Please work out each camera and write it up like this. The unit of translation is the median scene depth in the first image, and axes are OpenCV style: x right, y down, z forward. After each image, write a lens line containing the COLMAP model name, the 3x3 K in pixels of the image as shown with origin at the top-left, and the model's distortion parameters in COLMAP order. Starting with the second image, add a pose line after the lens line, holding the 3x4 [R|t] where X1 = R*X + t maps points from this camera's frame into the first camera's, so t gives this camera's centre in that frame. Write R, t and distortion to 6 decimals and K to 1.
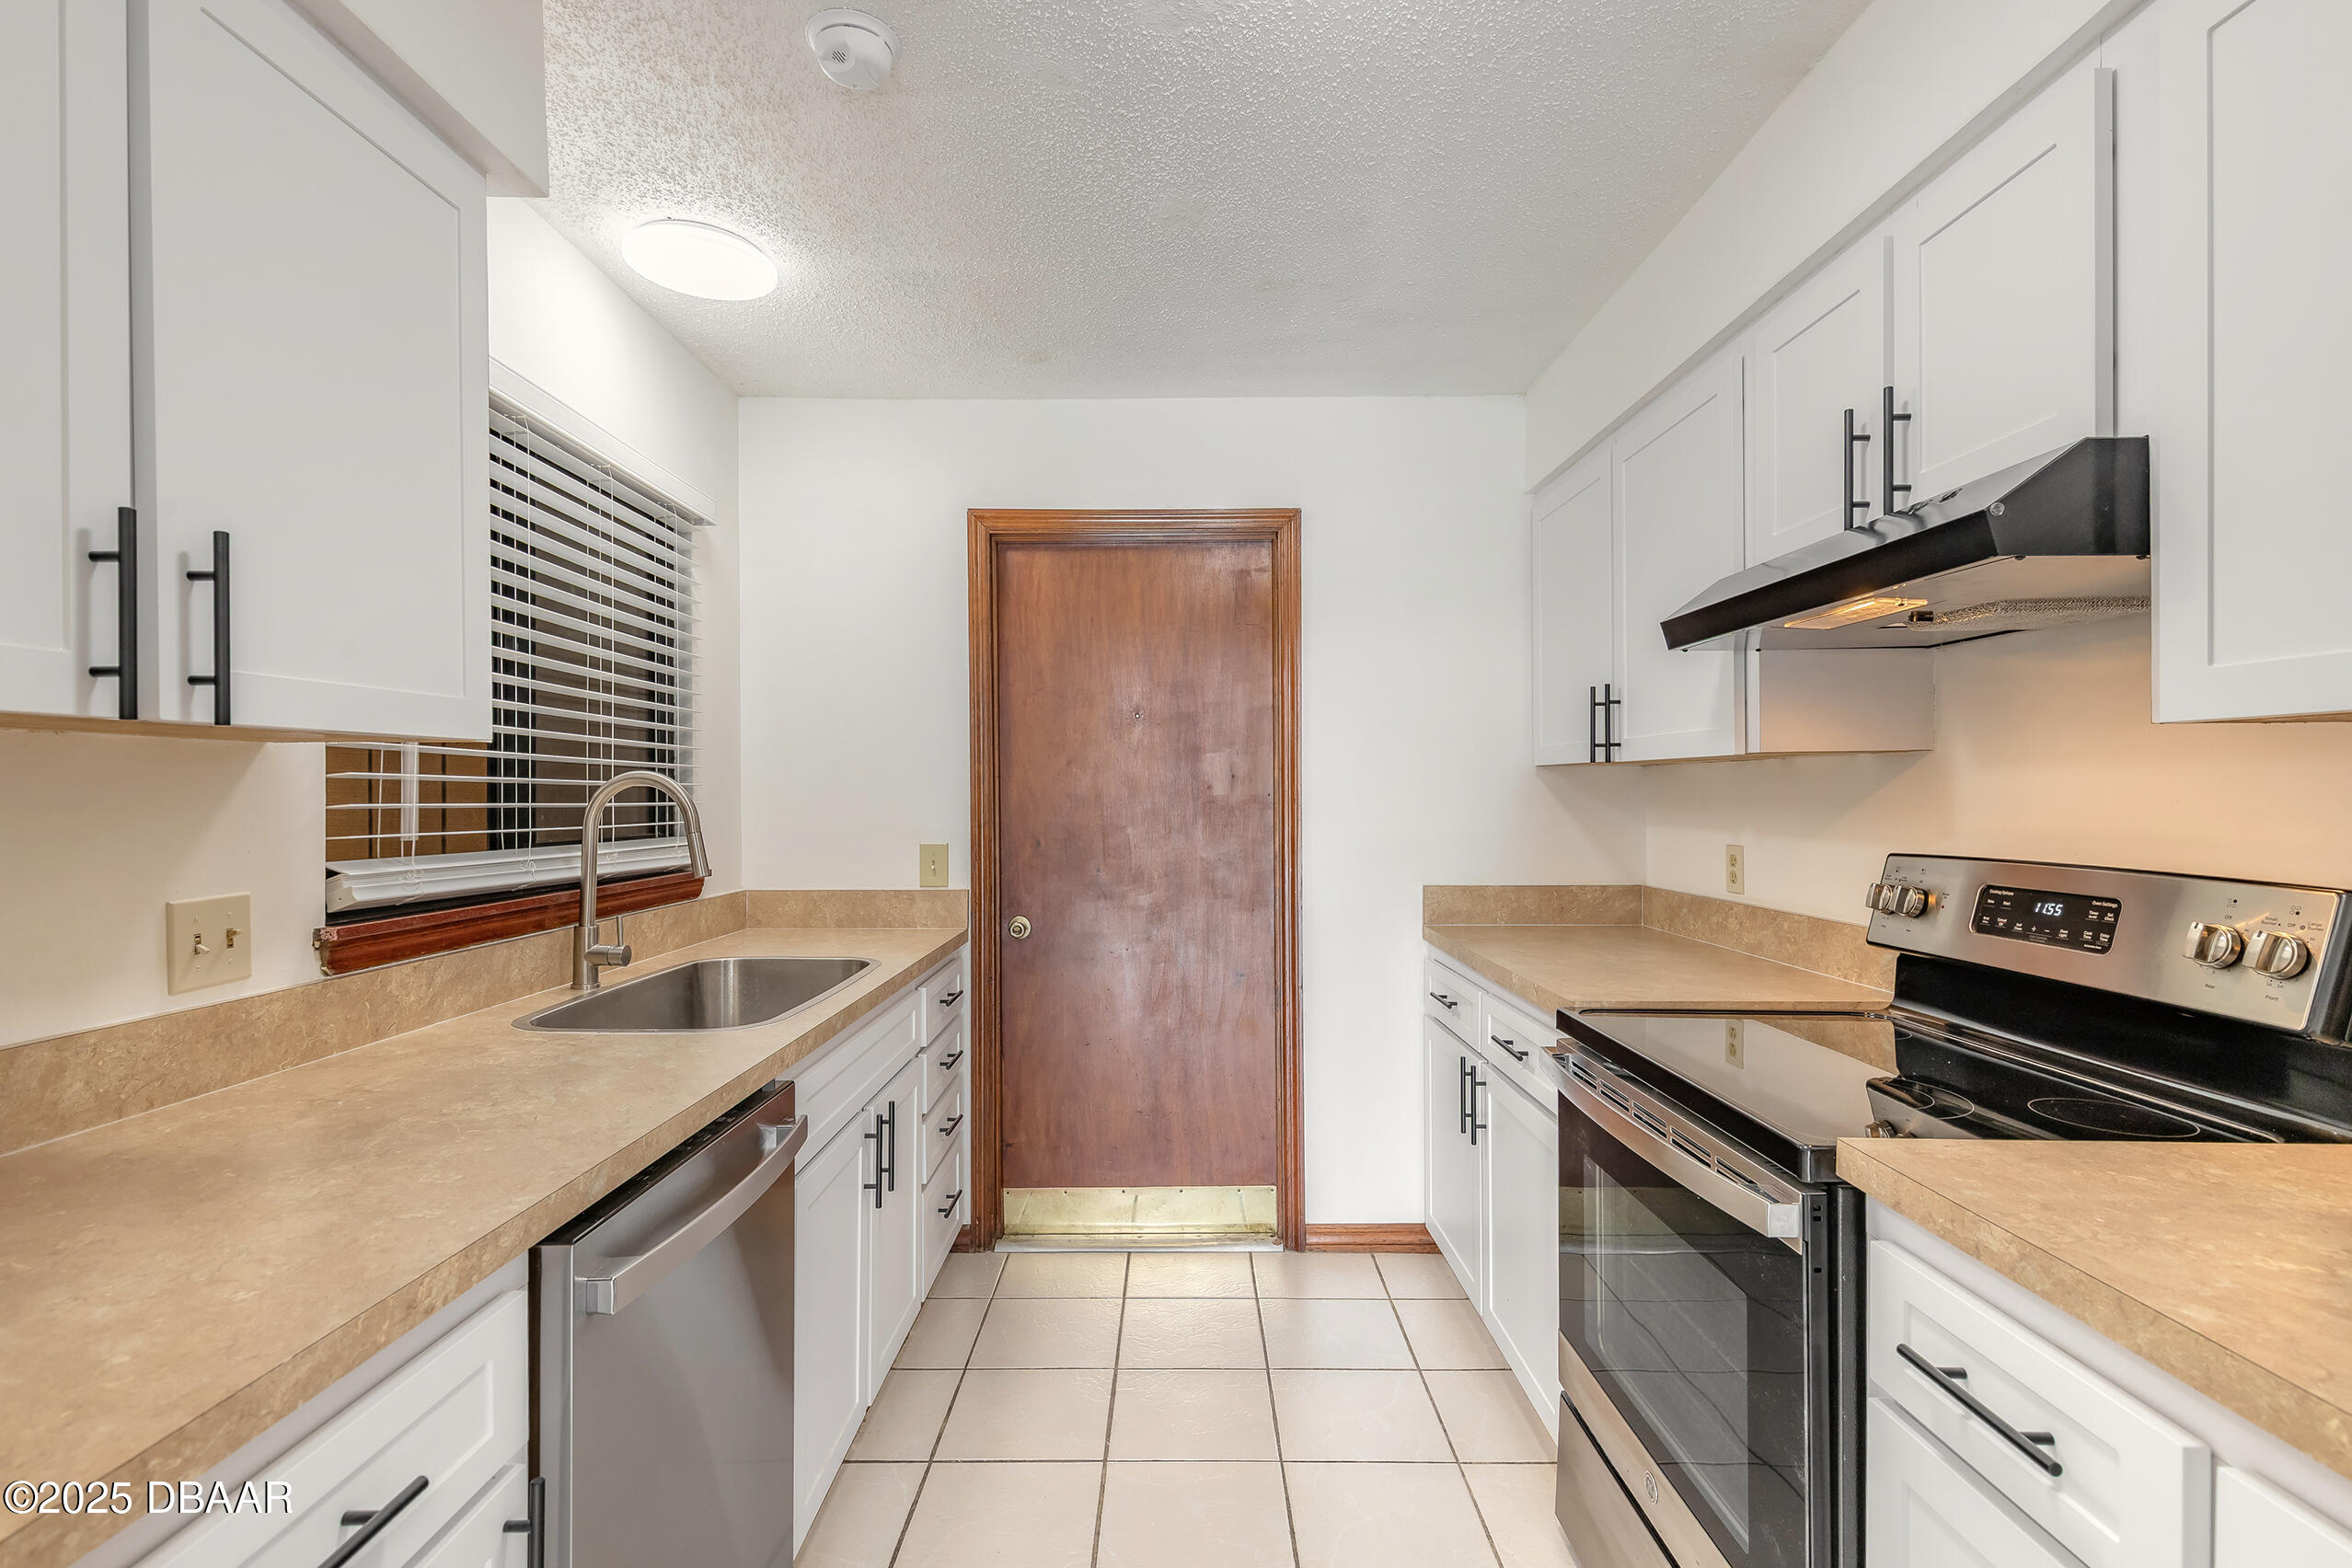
lens RADIAL K [[1068.0, 0, 1157.9], [0, 1068.0, 796.8], [0, 0, 1]] dist [-0.004684, 0.000034]
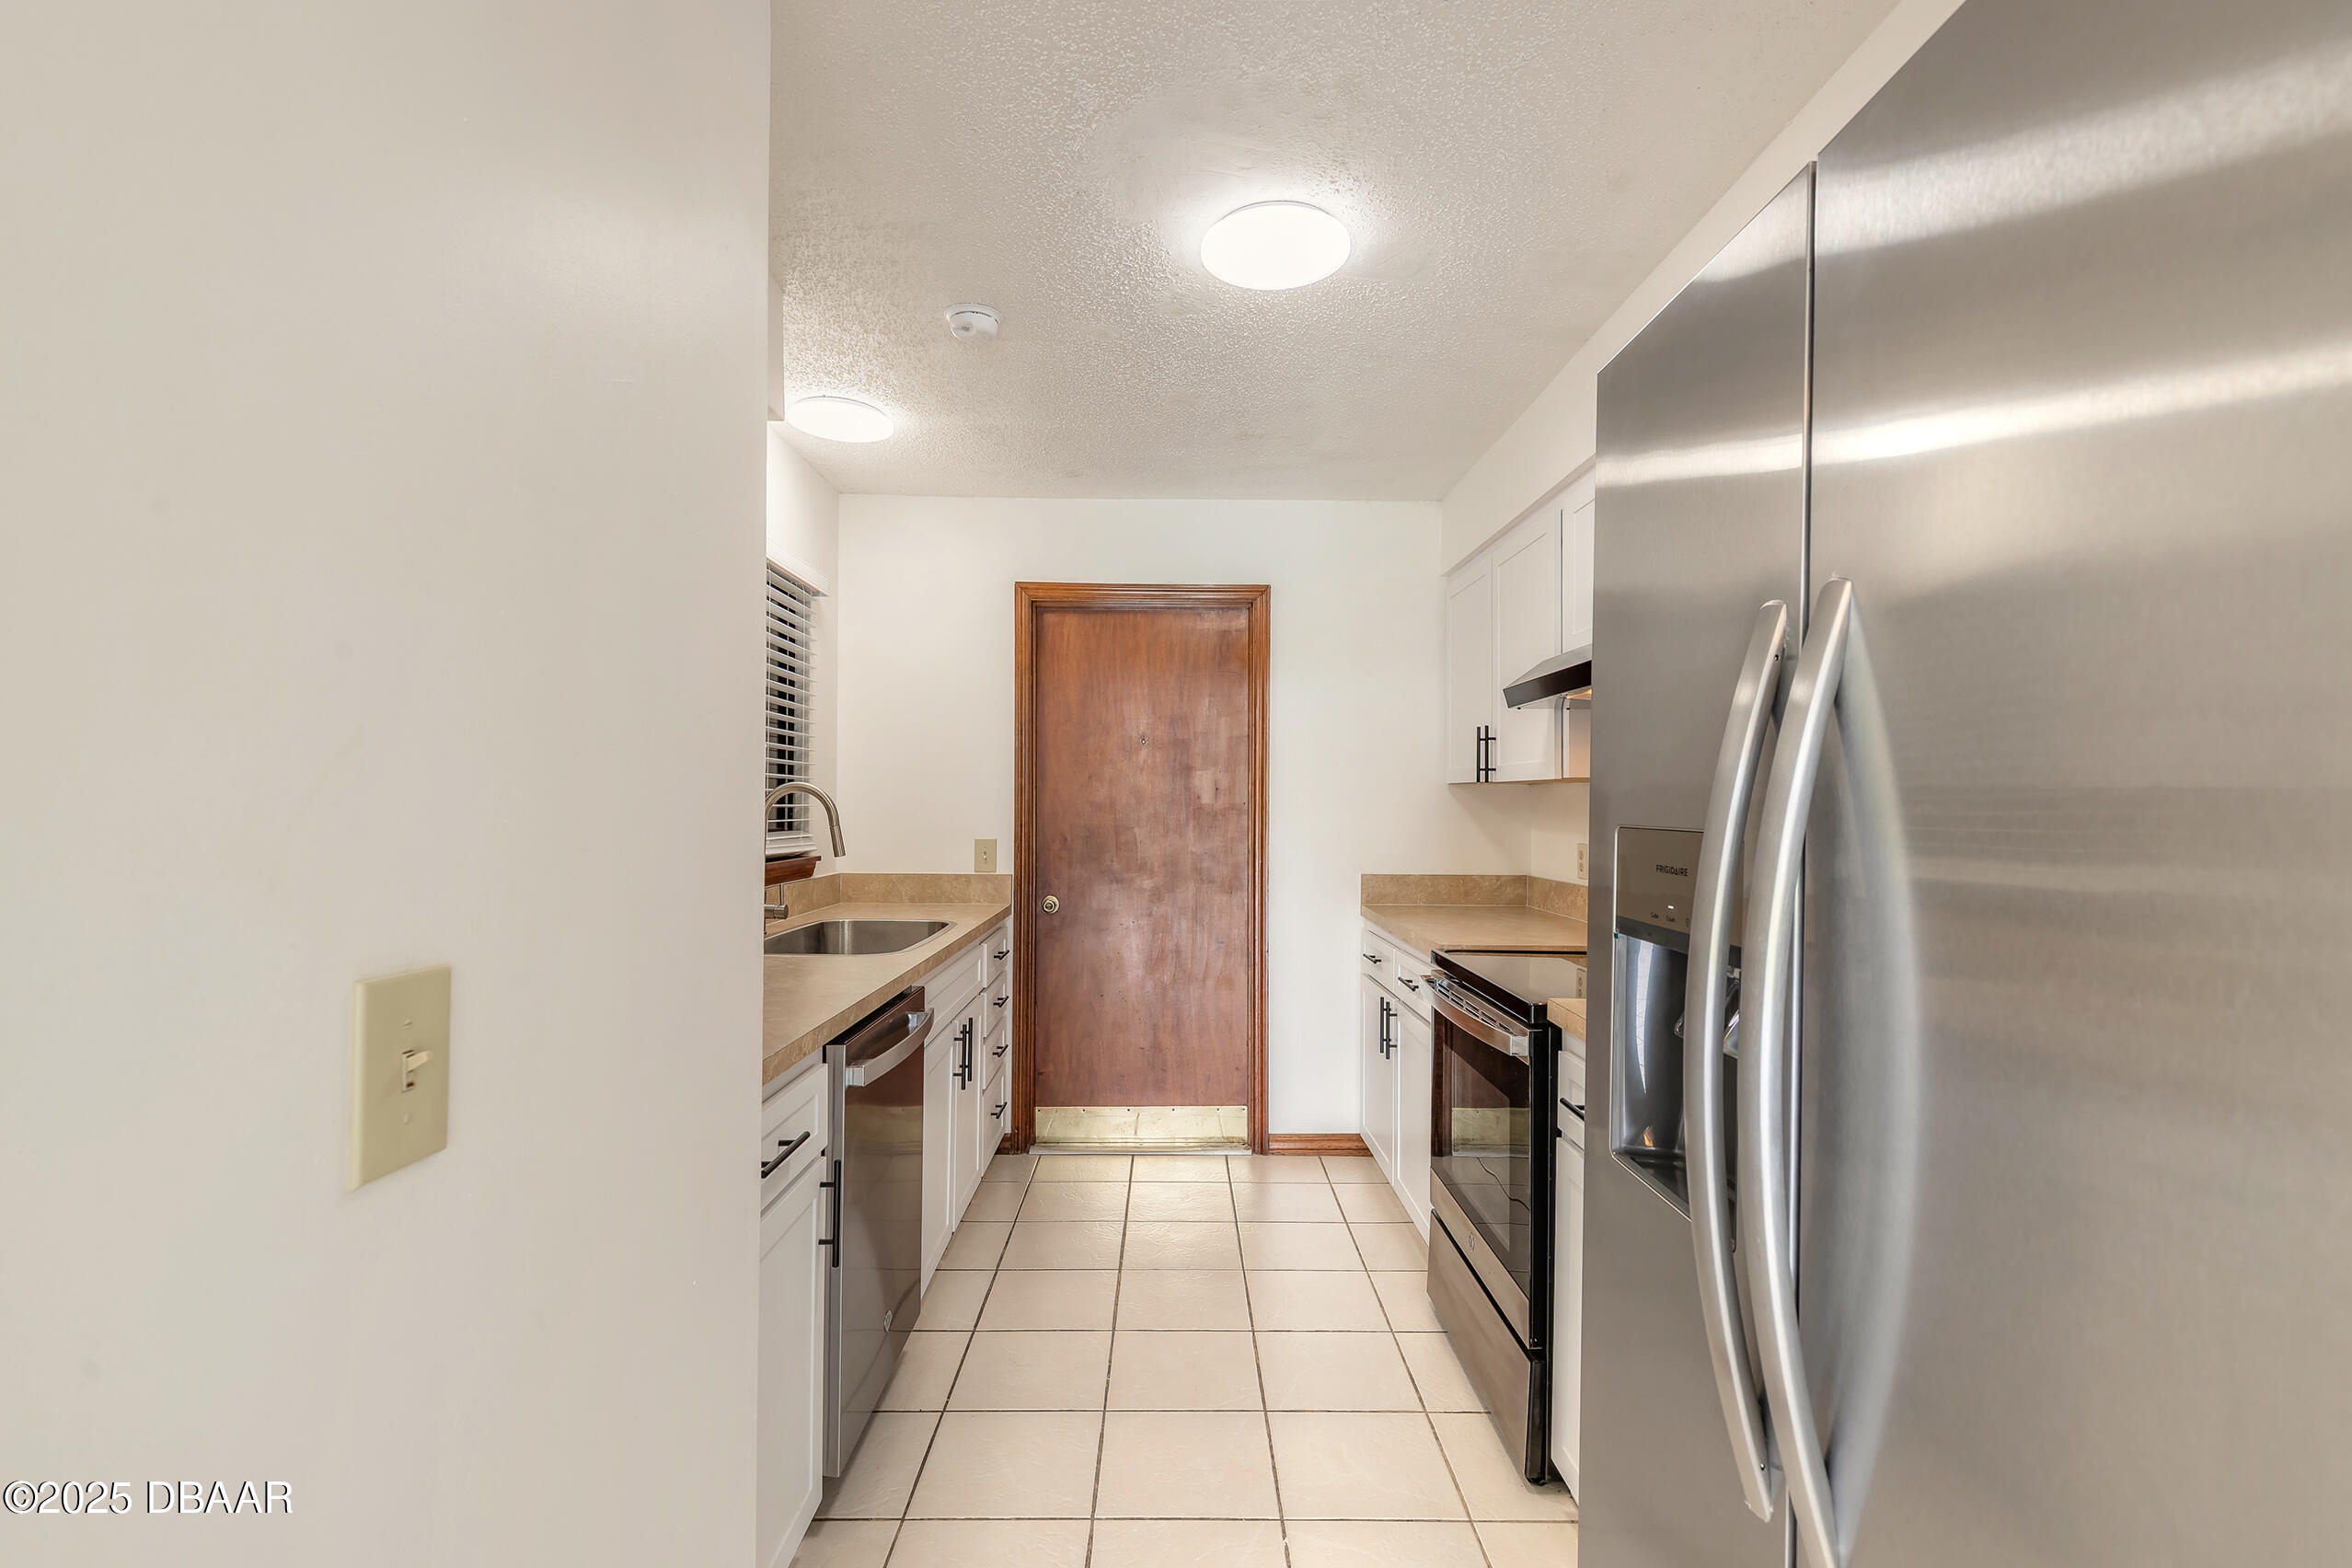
lens RADIAL K [[1068.0, 0, 1181.7], [0, 1068.0, 793.8], [0, 0, 1]] dist [-0.004684, 0.000034]
pose [[0.999492, 0.010066, 0.030238, -0.012012], [-0.009717, 0.999885, -0.011663, 0.002233], [-0.030352, 0.011363, 0.999475, -0.313059]]
